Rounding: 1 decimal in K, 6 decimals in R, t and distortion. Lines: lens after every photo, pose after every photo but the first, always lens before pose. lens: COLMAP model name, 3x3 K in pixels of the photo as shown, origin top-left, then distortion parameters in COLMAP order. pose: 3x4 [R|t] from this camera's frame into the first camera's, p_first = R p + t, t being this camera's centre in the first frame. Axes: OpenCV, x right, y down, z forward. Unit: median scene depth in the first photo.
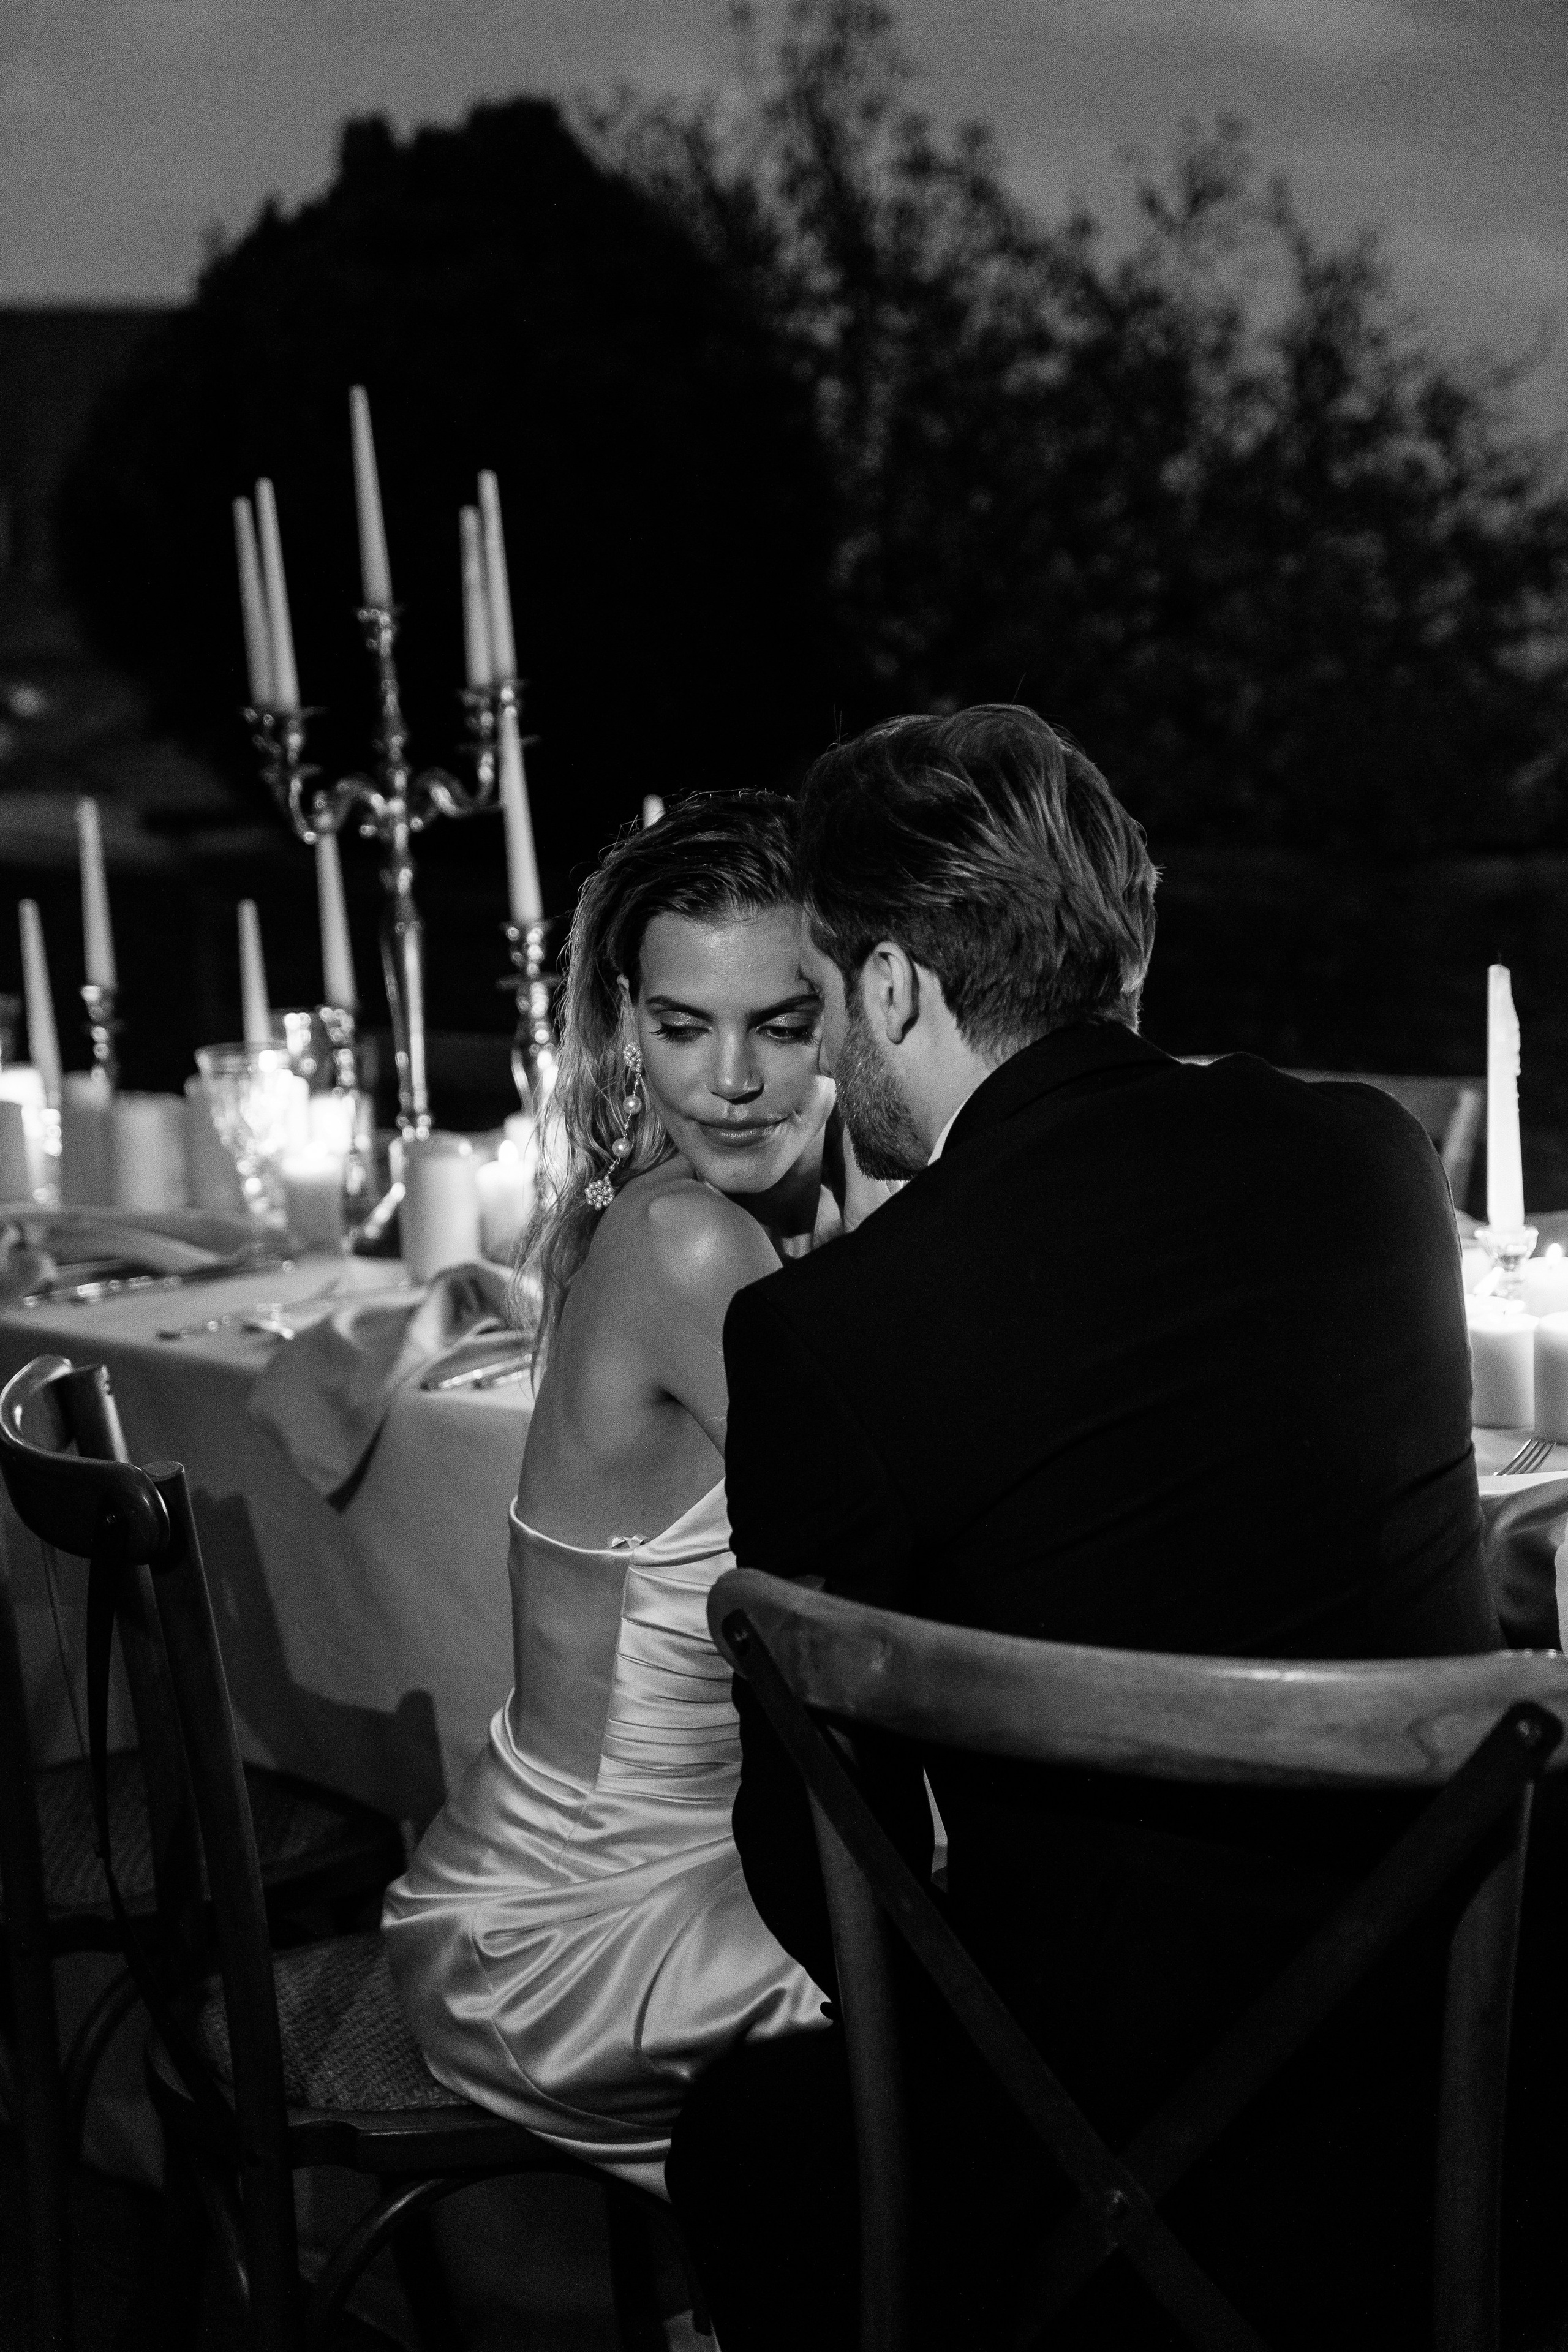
lens RADIAL K [[4022.7, 0, 785.0], [0, 4022.7, 1203.2], [0, 0, 1]] dist [-0.023619, -0.085151]
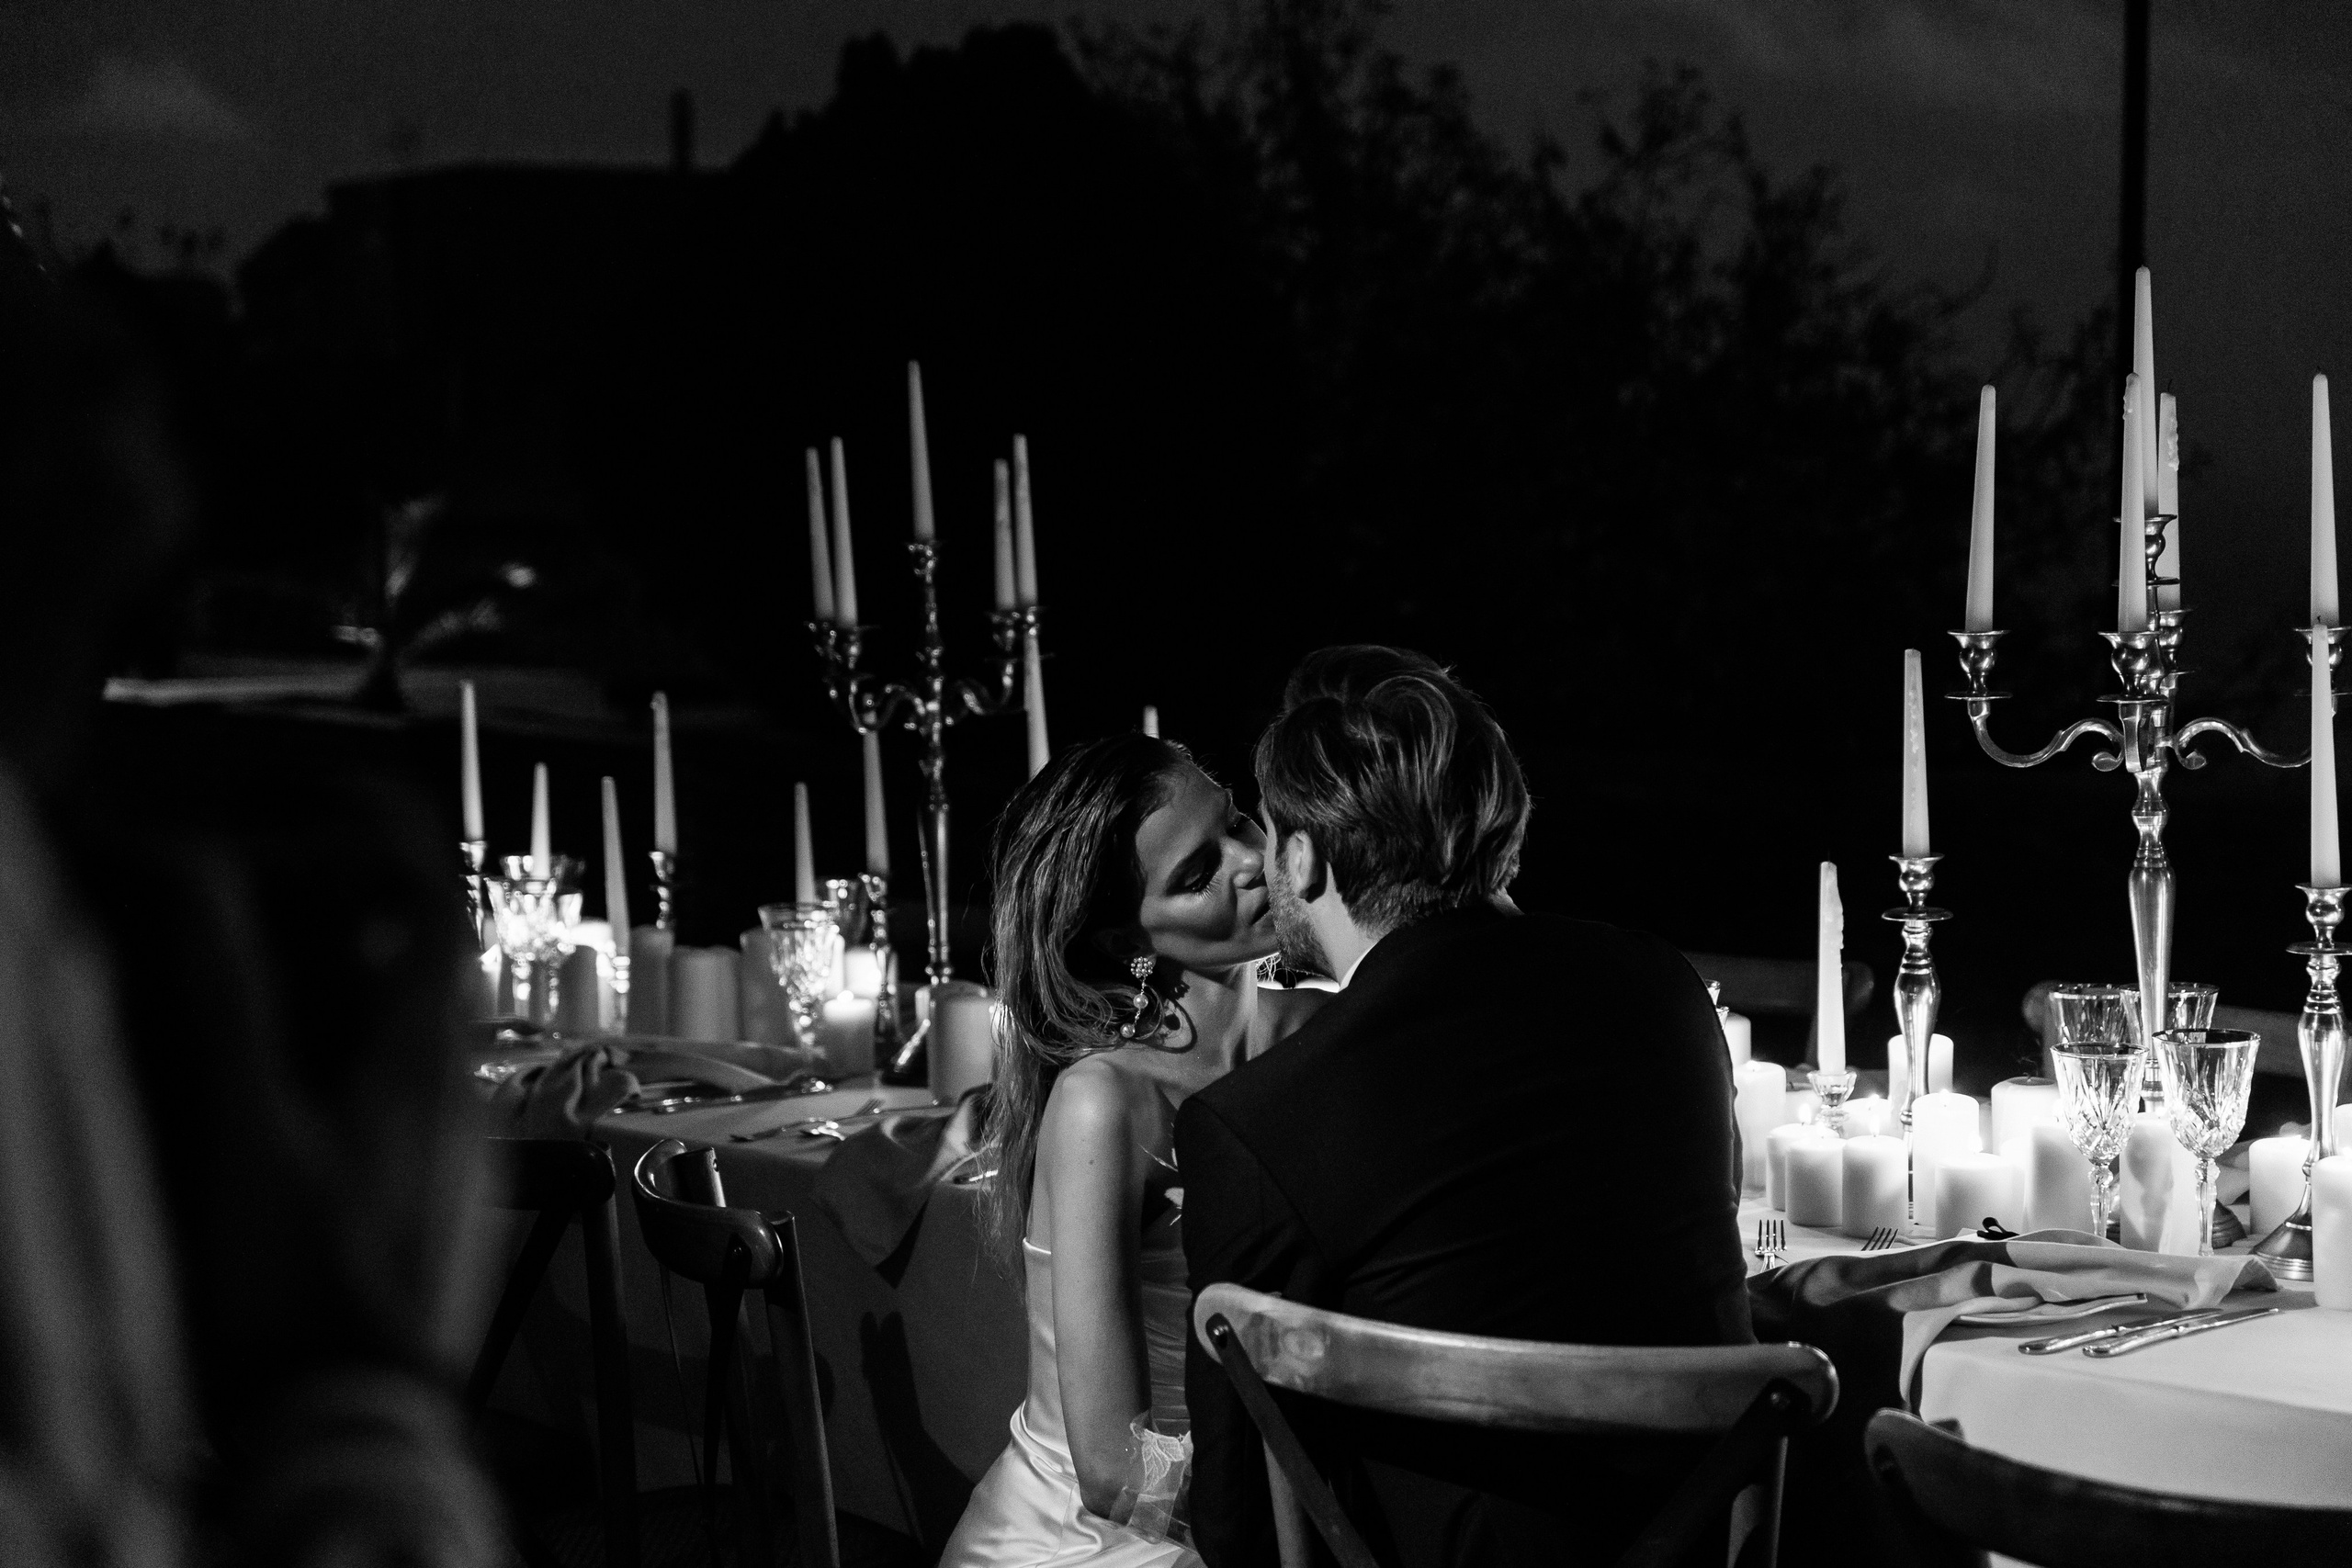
lens RADIAL K [[4227.8, 0, 1167.0], [0, 4227.8, 705.3], [0, 0, 1]] dist [0.022298, -0.240874]
pose [[0.999507, 0.025765, -0.017969, -0.004610], [-0.027345, 0.995189, -0.094078, 0.017170], [0.015459, 0.094523, 0.995403, -0.249917]]
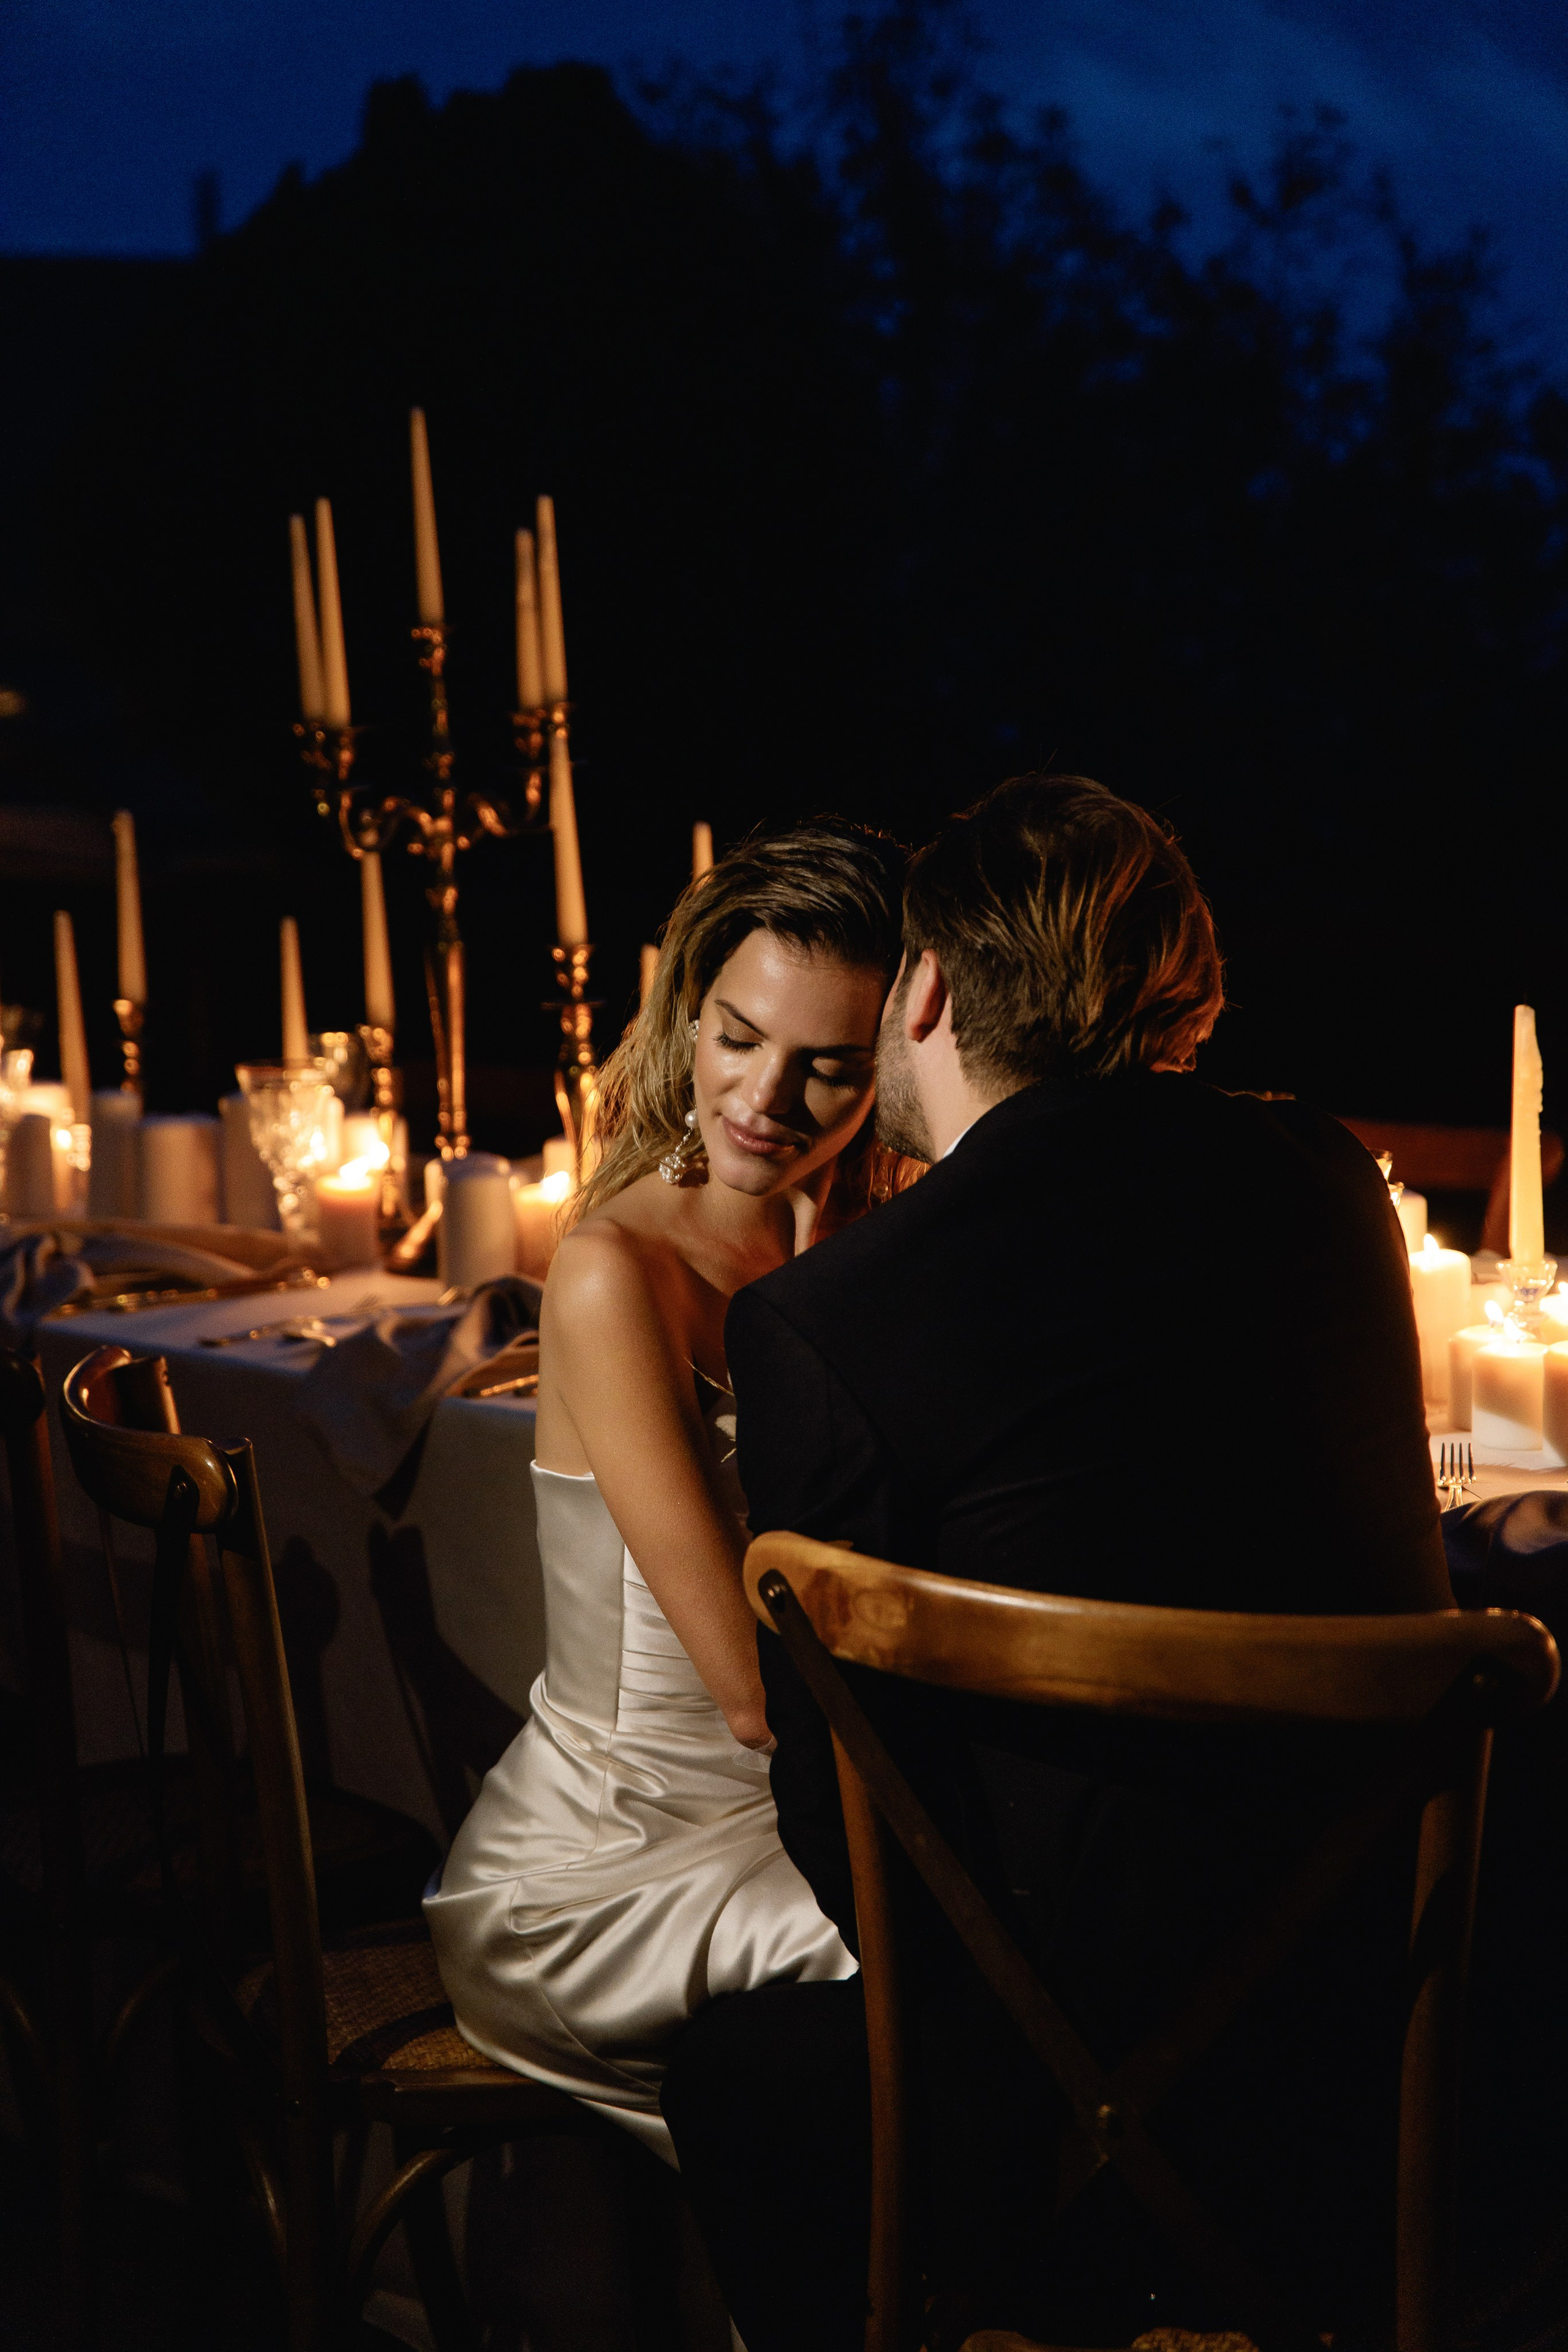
lens RADIAL K [[4582.7, 0, 784.0], [0, 4582.7, 1176.0], [0, 0, 1]] dist [0.008010, -0.306043]
pose [[0.999661, 0.024686, -0.008301, -0.000559], [-0.024880, 0.999398, -0.024160, 0.013601], [0.007700, 0.024358, 0.999674, -0.133847]]
